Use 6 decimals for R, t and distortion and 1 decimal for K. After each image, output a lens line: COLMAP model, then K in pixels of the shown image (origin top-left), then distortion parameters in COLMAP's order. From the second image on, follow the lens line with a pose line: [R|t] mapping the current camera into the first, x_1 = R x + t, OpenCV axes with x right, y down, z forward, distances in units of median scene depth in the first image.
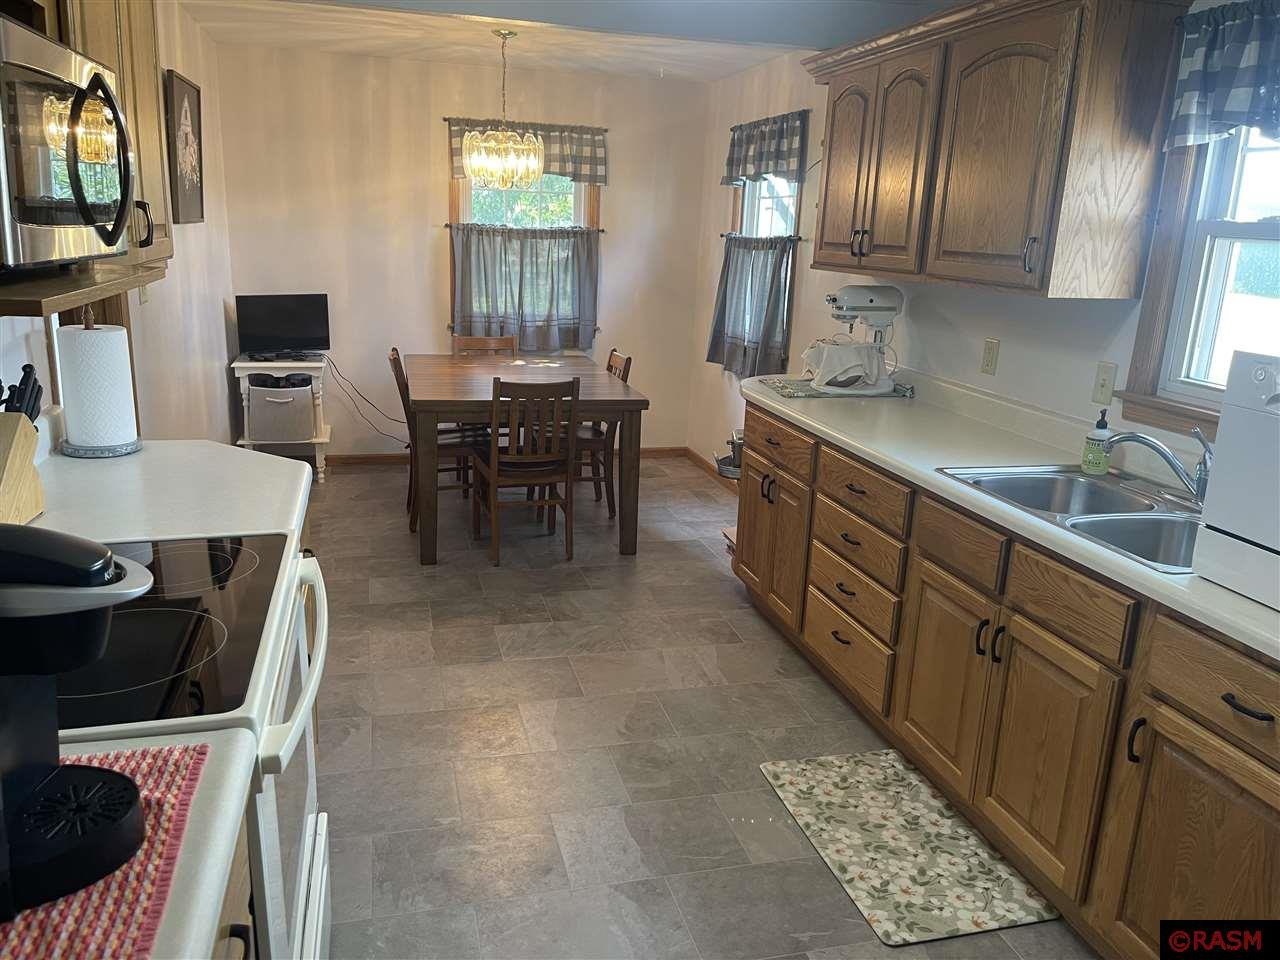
lens RADIAL K [[983.0, 0, 634.3], [0, 983.0, 475.4], [0, 0, 1]] dist [0.058520, -0.066263]
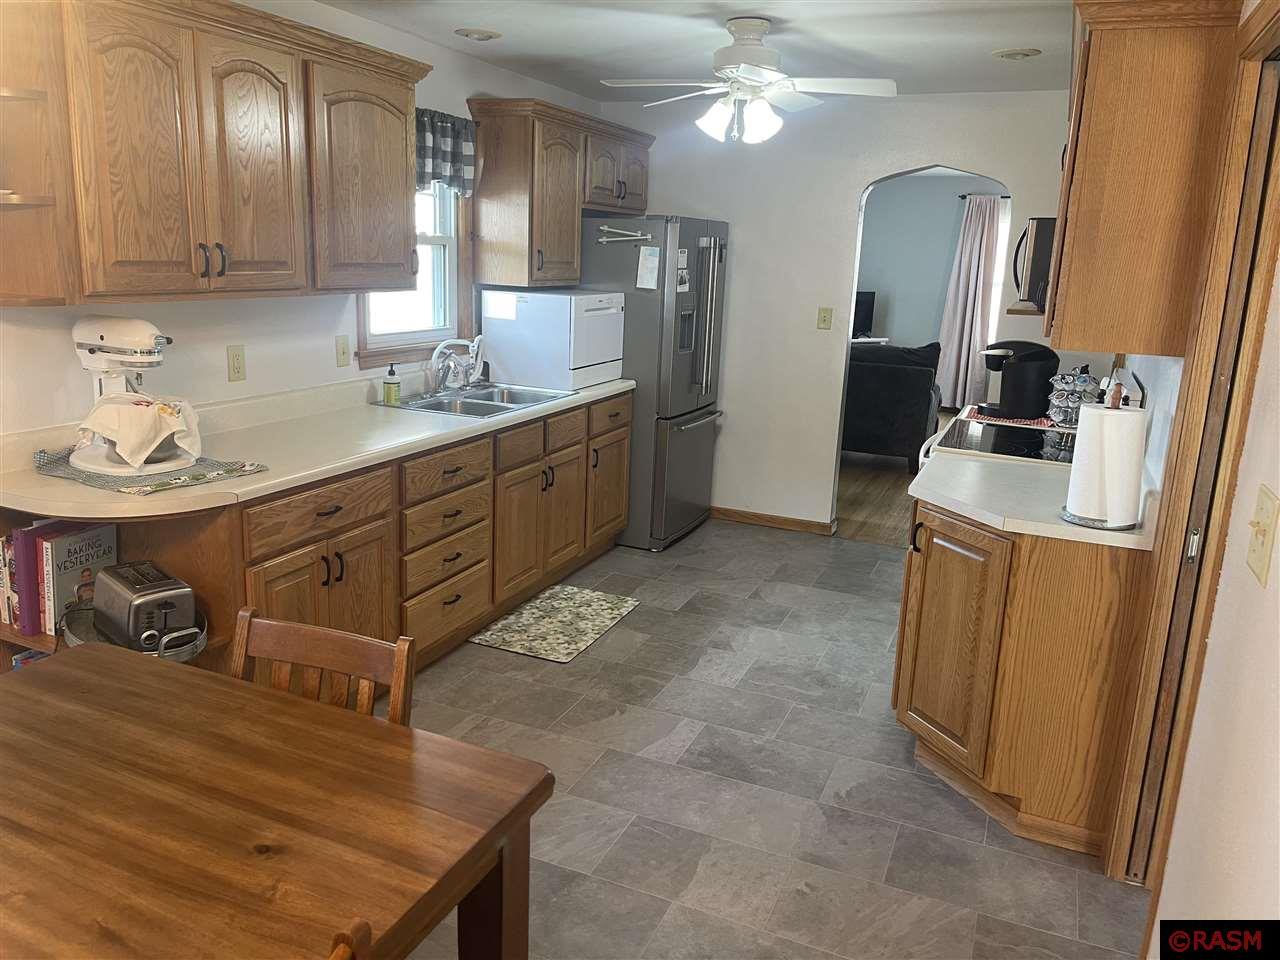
lens RADIAL K [[983.0, 0, 632.7], [0, 983.0, 476.9], [0, 0, 1]] dist [0.058520, -0.066263]
pose [[-0.792211, -0.206077, 0.574398, -0.693433], [0.081755, 0.896930, 0.434548, -0.527273], [-0.604746, 0.391214, -0.693711, 1.887228]]
